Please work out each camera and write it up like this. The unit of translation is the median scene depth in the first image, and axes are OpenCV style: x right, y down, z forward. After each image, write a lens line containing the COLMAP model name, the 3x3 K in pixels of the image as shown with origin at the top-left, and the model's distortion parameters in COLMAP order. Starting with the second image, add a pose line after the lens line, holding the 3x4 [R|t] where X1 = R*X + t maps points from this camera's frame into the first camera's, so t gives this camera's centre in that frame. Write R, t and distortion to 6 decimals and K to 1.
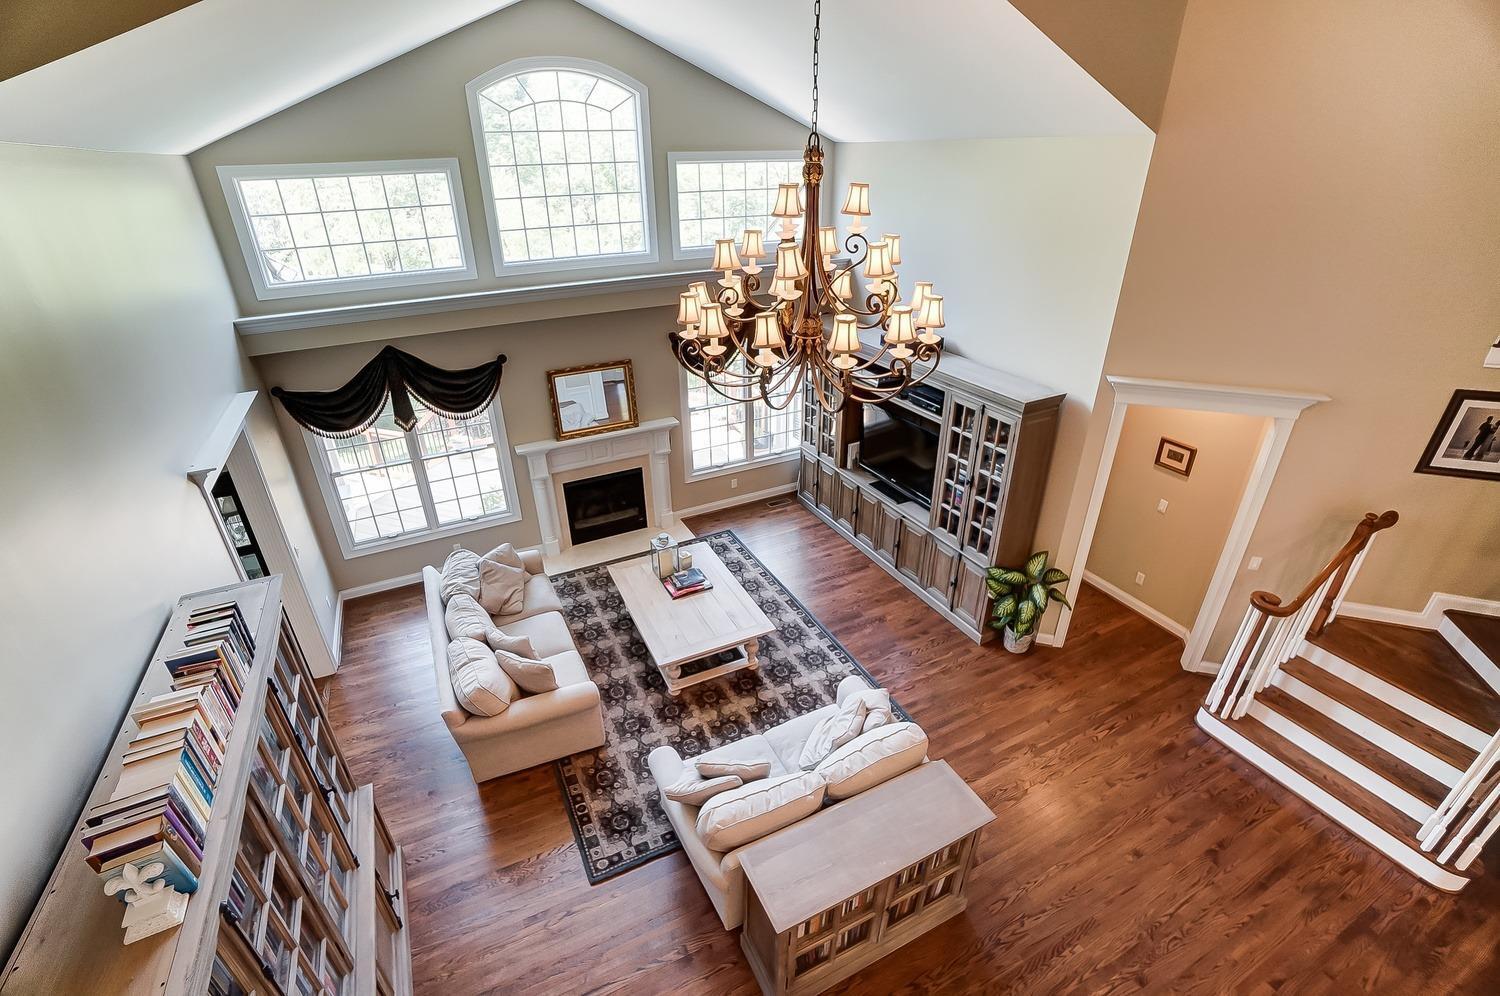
lens RADIAL K [[668.1, 0, 746.3], [0, 668.1, 508.6], [0, 0, 1]] dist [-0.034671, 0.011570]
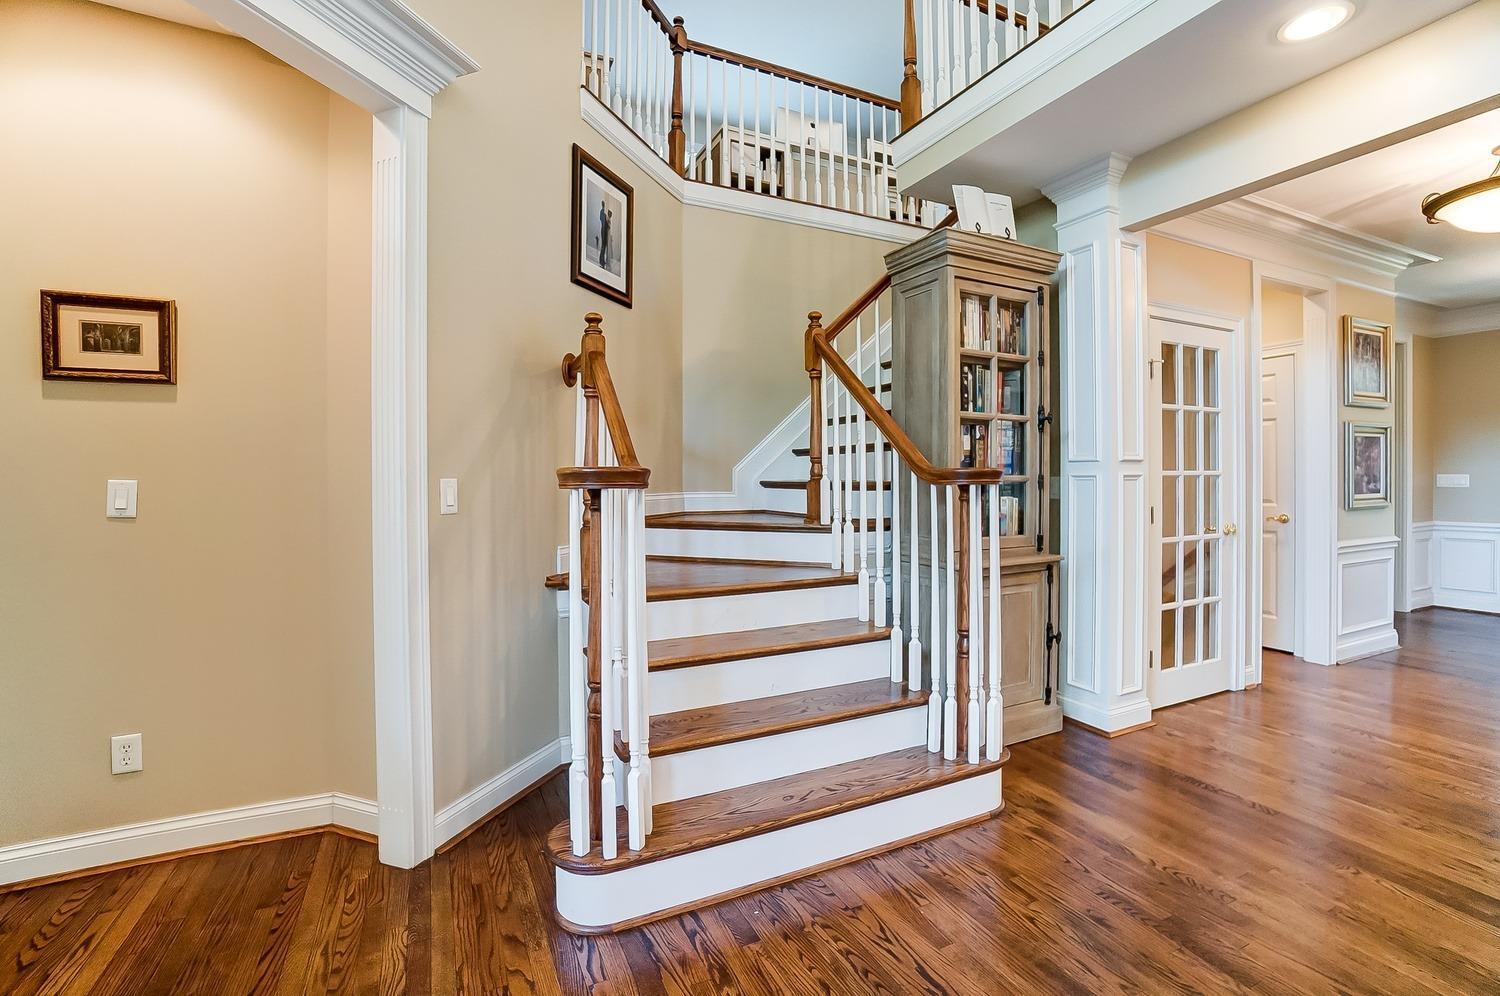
lens RADIAL K [[668.1, 0, 752.2], [0, 668.1, 482.0], [0, 0, 1]] dist [-0.034671, 0.011570]
pose [[0.009327, 0.009219, 0.999914, 0.349752], [0.470812, 0.882145, -0.012525, 0.168698], [-0.882185, 0.470888, 0.003887, 0.828622]]
